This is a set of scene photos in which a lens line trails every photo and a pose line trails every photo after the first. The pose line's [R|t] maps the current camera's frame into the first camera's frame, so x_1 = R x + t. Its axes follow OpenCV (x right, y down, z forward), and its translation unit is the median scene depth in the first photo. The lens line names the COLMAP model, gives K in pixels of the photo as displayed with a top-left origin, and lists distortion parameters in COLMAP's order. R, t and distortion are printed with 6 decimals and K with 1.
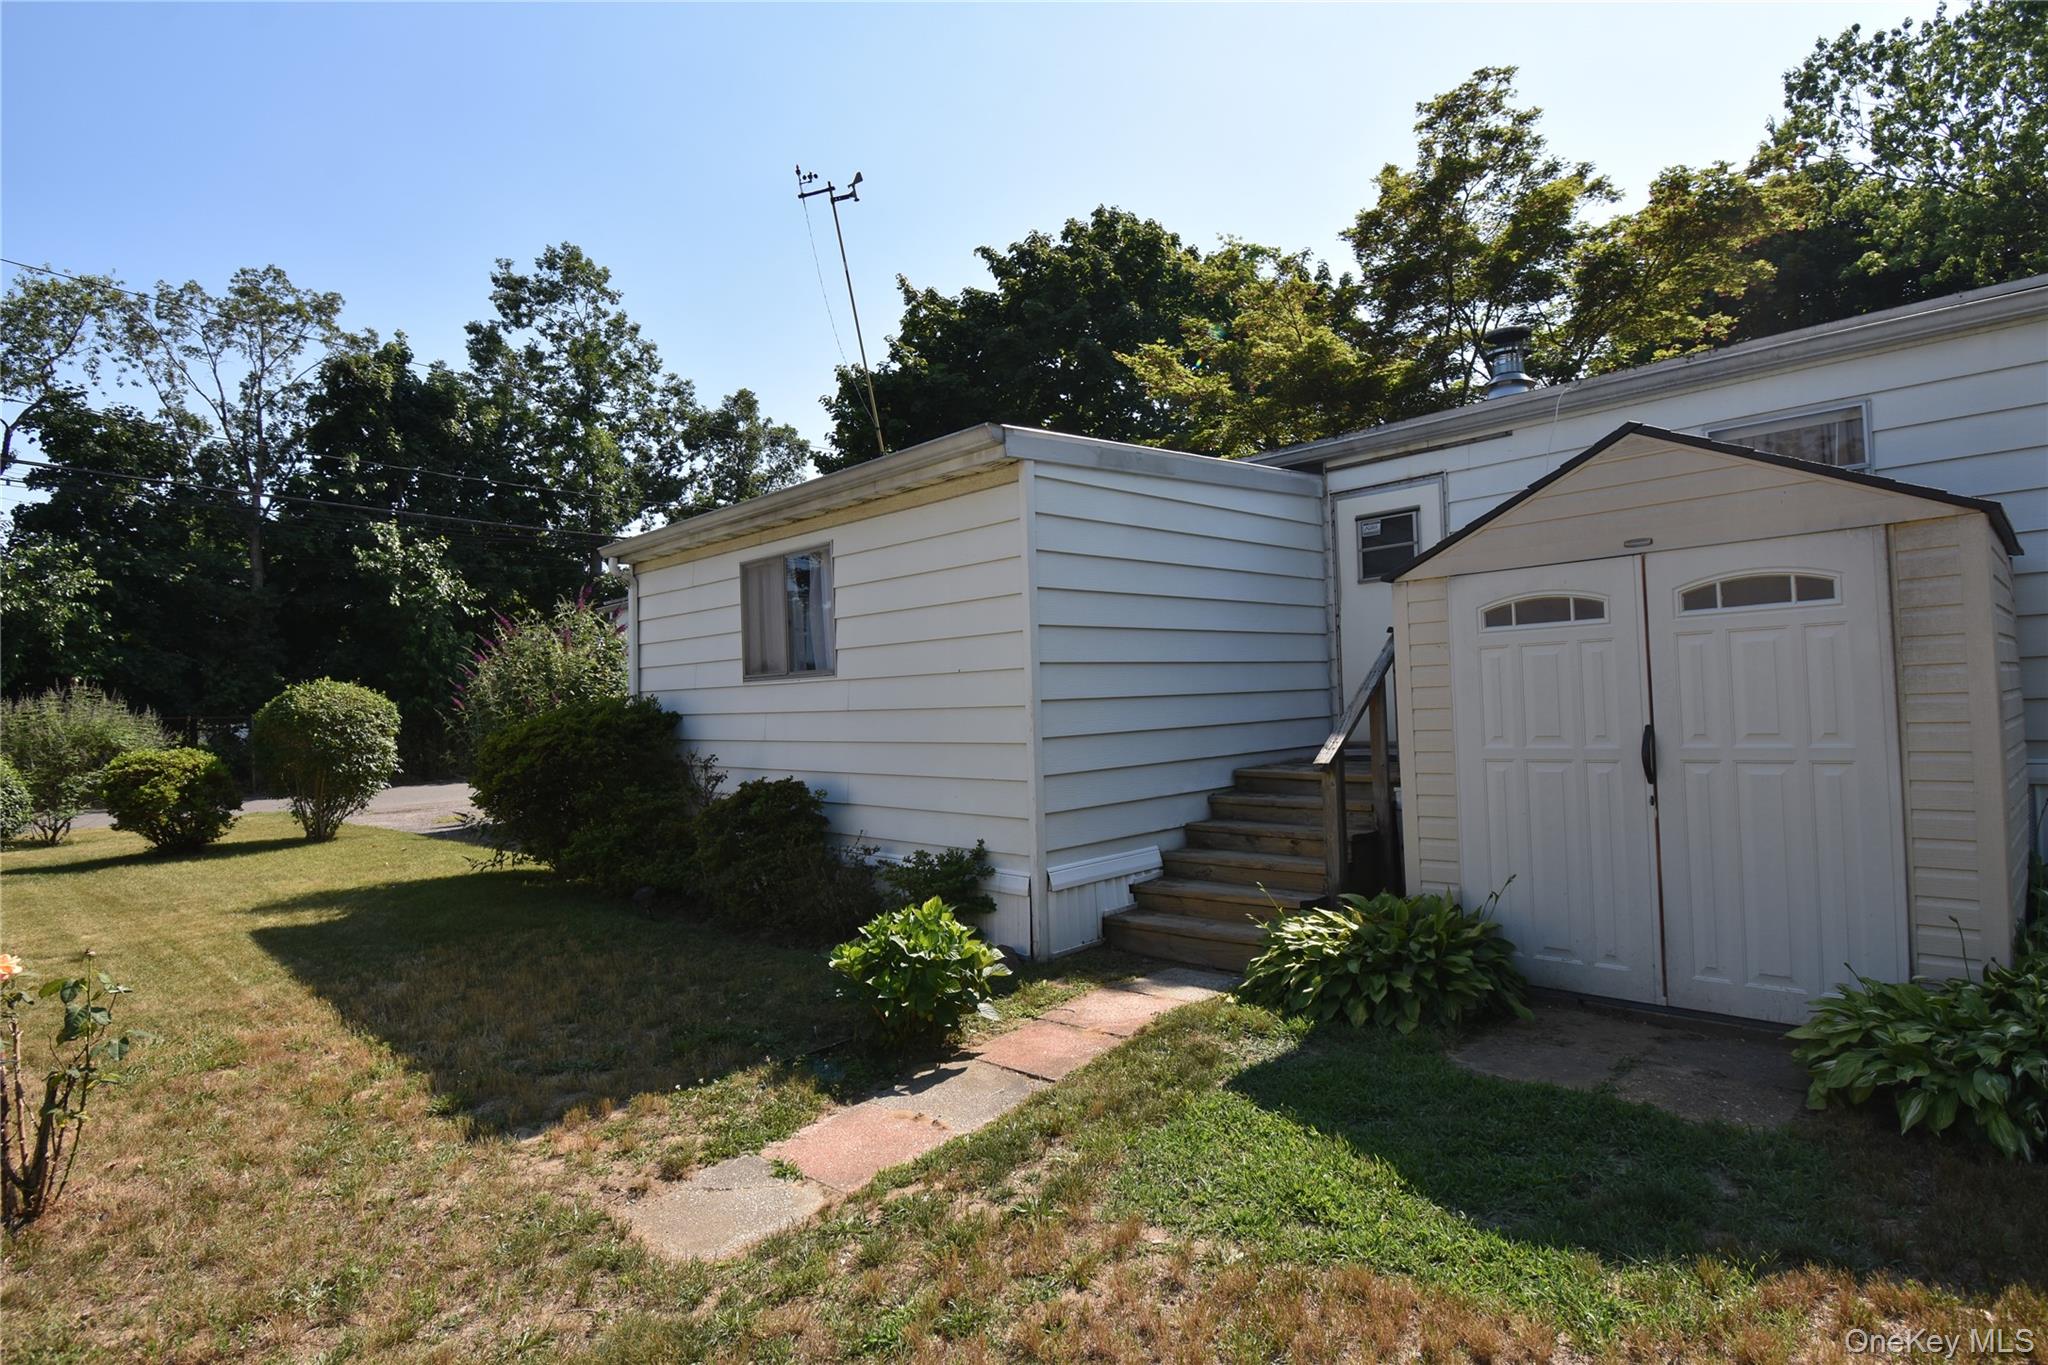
lens RADIAL K [[1019.2, 0, 1020.0], [0, 1019.2, 681.5], [0, 0, 1]] dist [0.016057, -0.023874]
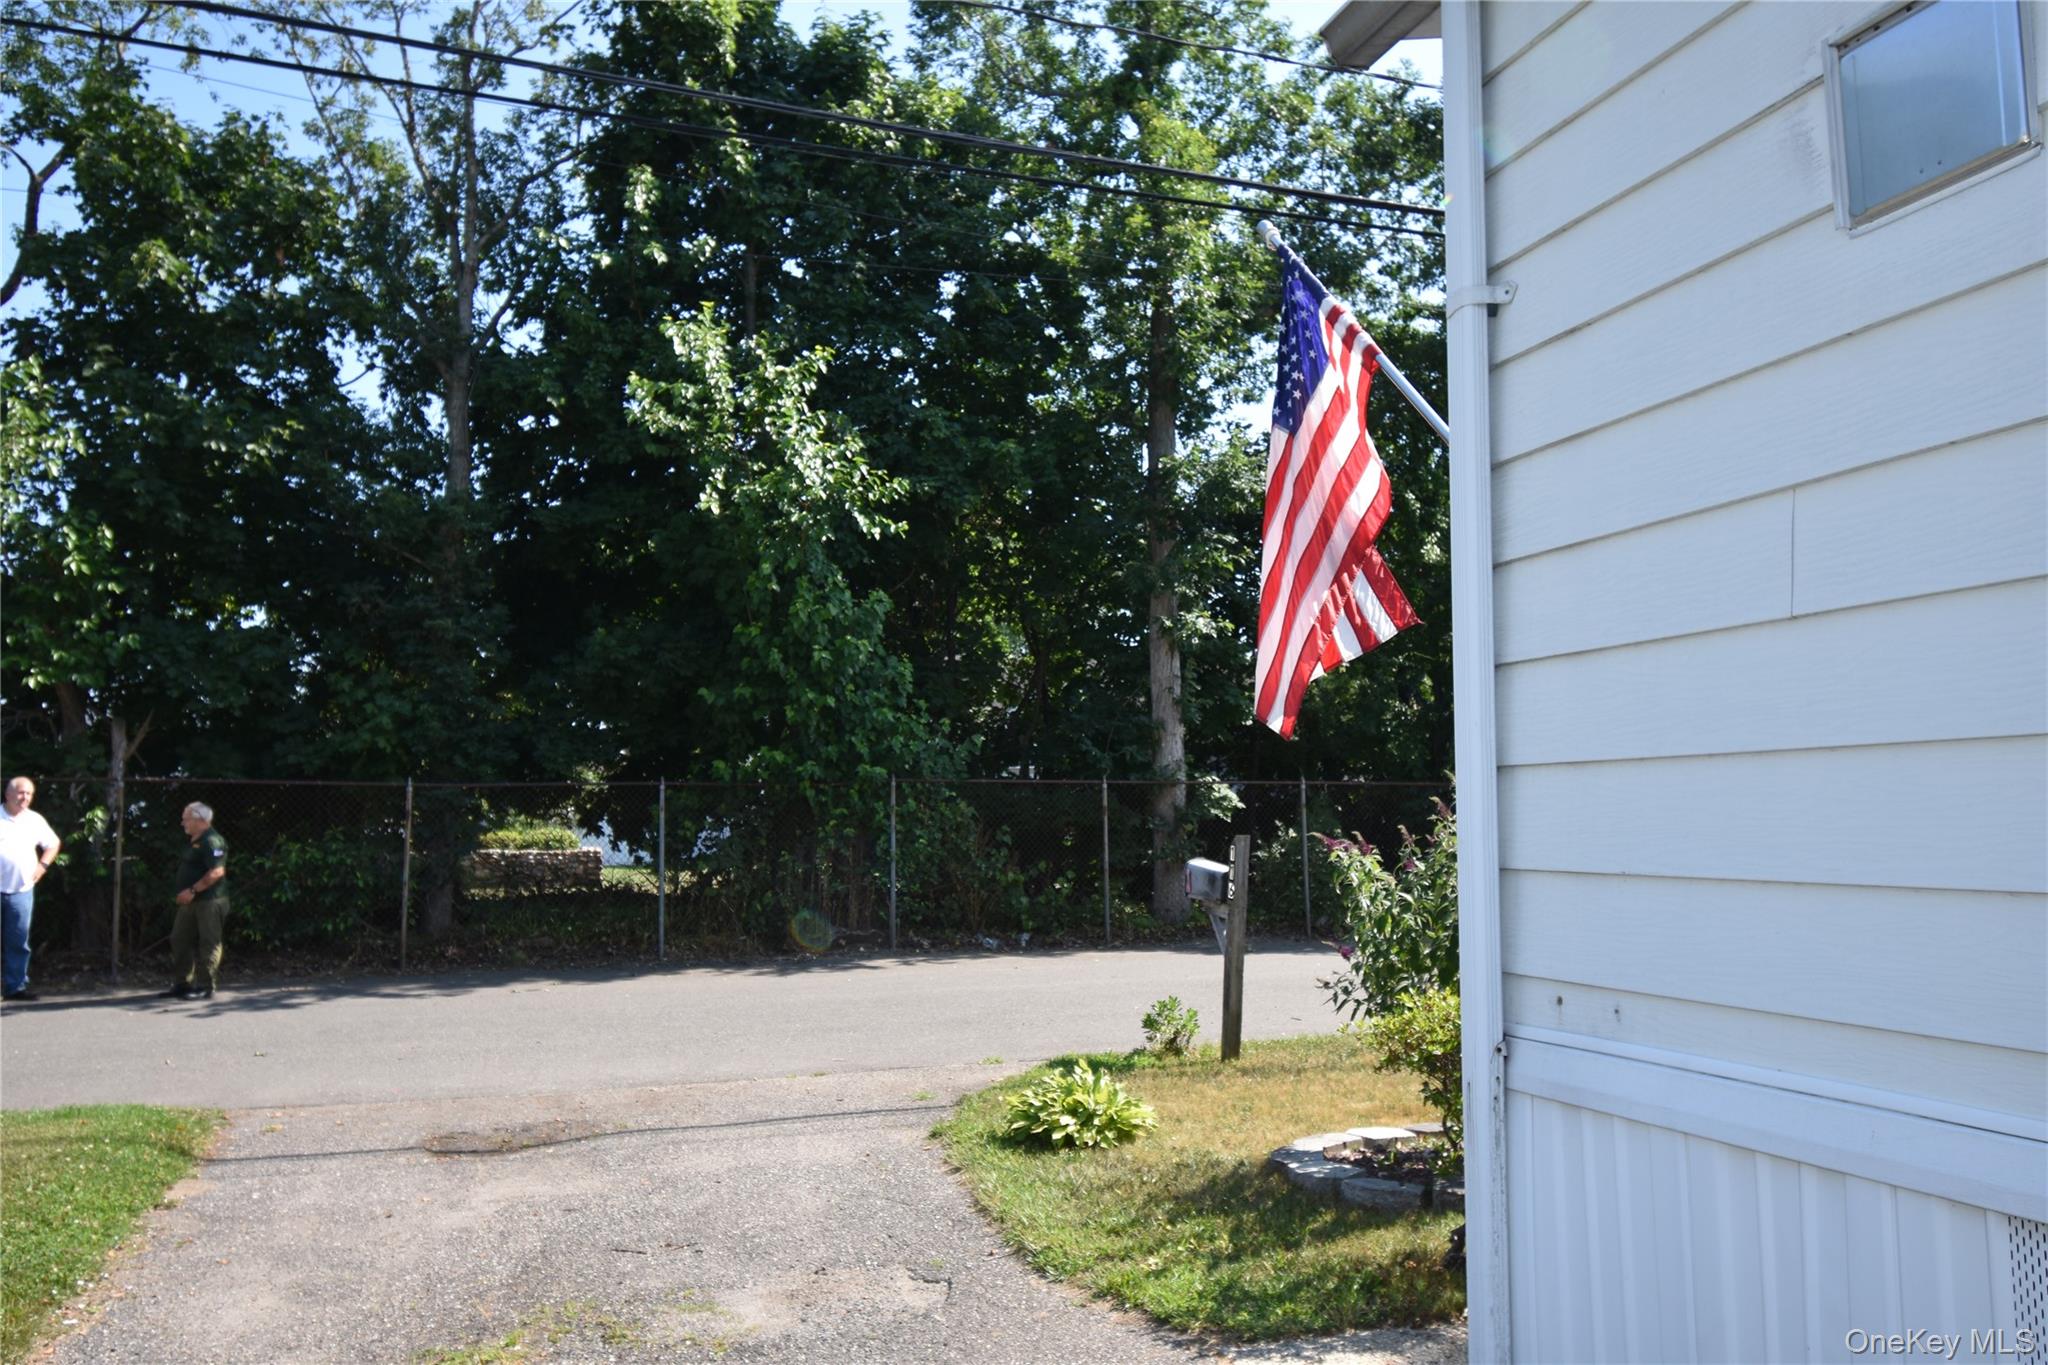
lens RADIAL K [[1518.9, 0, 1024.0], [0, 1518.9, 682.5], [0, 0, 1]] dist [-0.001645, -0.001541]
pose [[0.899270, -0.002993, -0.437384, -0.236081], [-0.017780, 0.998900, -0.043392, 0.014434], [0.437033, 0.046797, 0.898227, 0.513883]]
